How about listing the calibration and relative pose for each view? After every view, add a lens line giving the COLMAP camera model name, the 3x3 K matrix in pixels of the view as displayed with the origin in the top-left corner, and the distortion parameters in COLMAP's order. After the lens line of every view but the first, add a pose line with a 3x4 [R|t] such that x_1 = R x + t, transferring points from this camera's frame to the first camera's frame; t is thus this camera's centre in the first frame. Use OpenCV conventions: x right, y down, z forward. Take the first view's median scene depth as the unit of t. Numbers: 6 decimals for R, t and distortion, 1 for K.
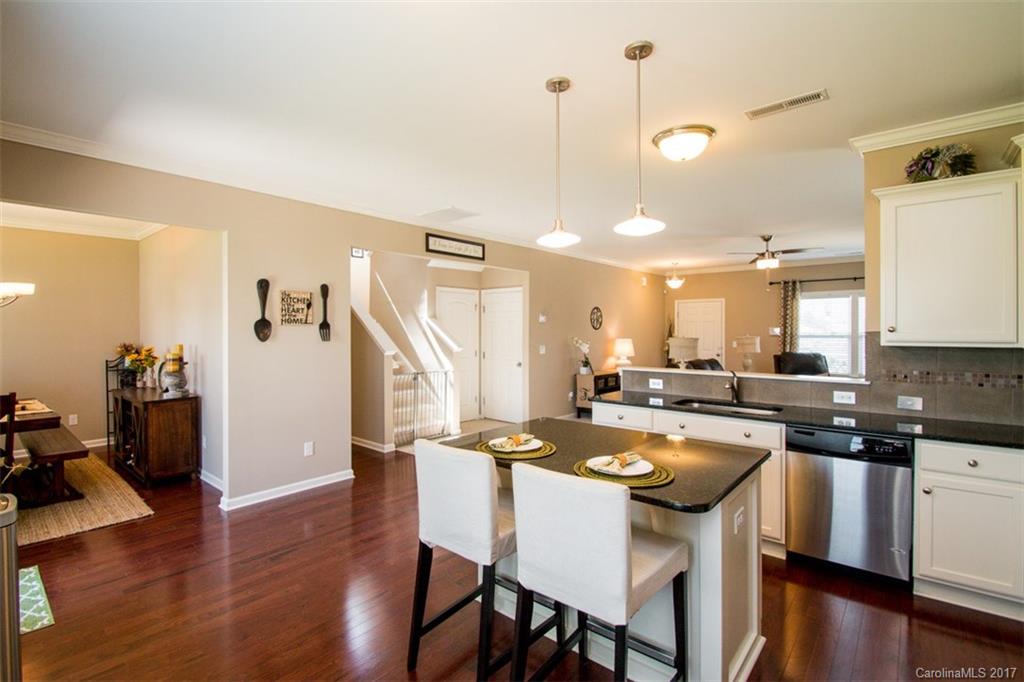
lens RADIAL K [[472.0, 0, 508.4], [0, 472.0, 333.8], [0, 0, 1]] dist [-0.001941, -0.000437]
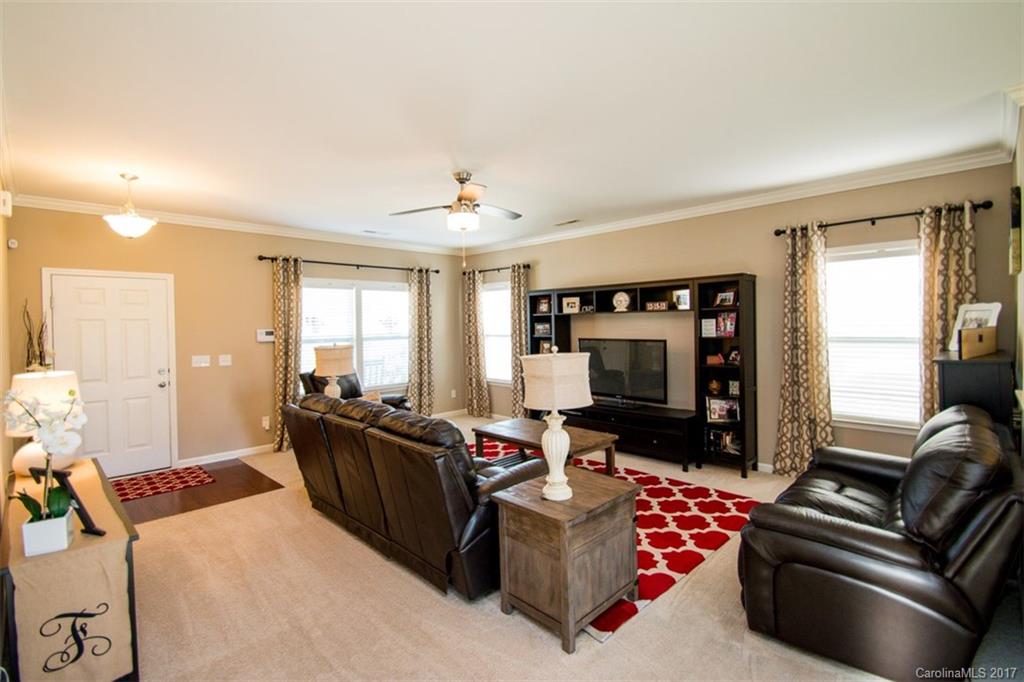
lens RADIAL K [[484.1, 0, 491.5], [0, 484.1, 331.6], [0, 0, 1]] dist [-0.001612, -0.000798]
pose [[0.104556, -0.014224, 0.994417, -0.059598], [0.025402, 0.999610, 0.011628, -0.019803], [-0.994194, 0.024044, 0.104877, 1.123823]]
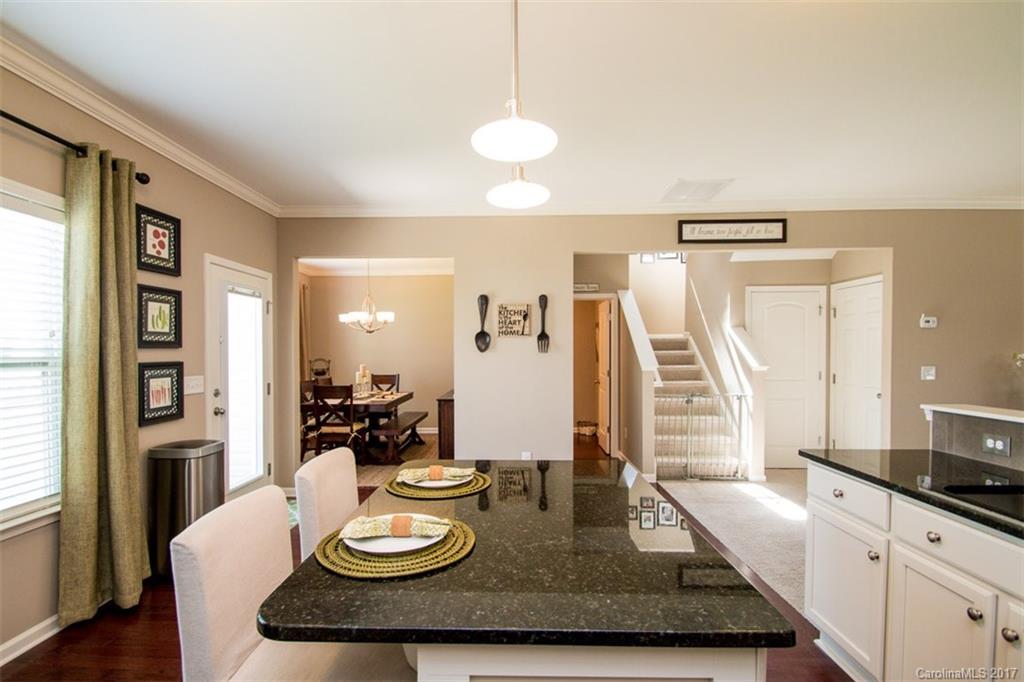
lens RADIAL K [[491.5, 0, 507.6], [0, 491.5, 353.6], [0, 0, 1]] dist [-0.000331, -0.000779]
pose [[0.628810, 0.003094, -0.777552, 0.294933], [-0.003683, 0.999993, 0.001001, 0.013692], [0.777550, 0.002234, 0.628817, 0.245765]]
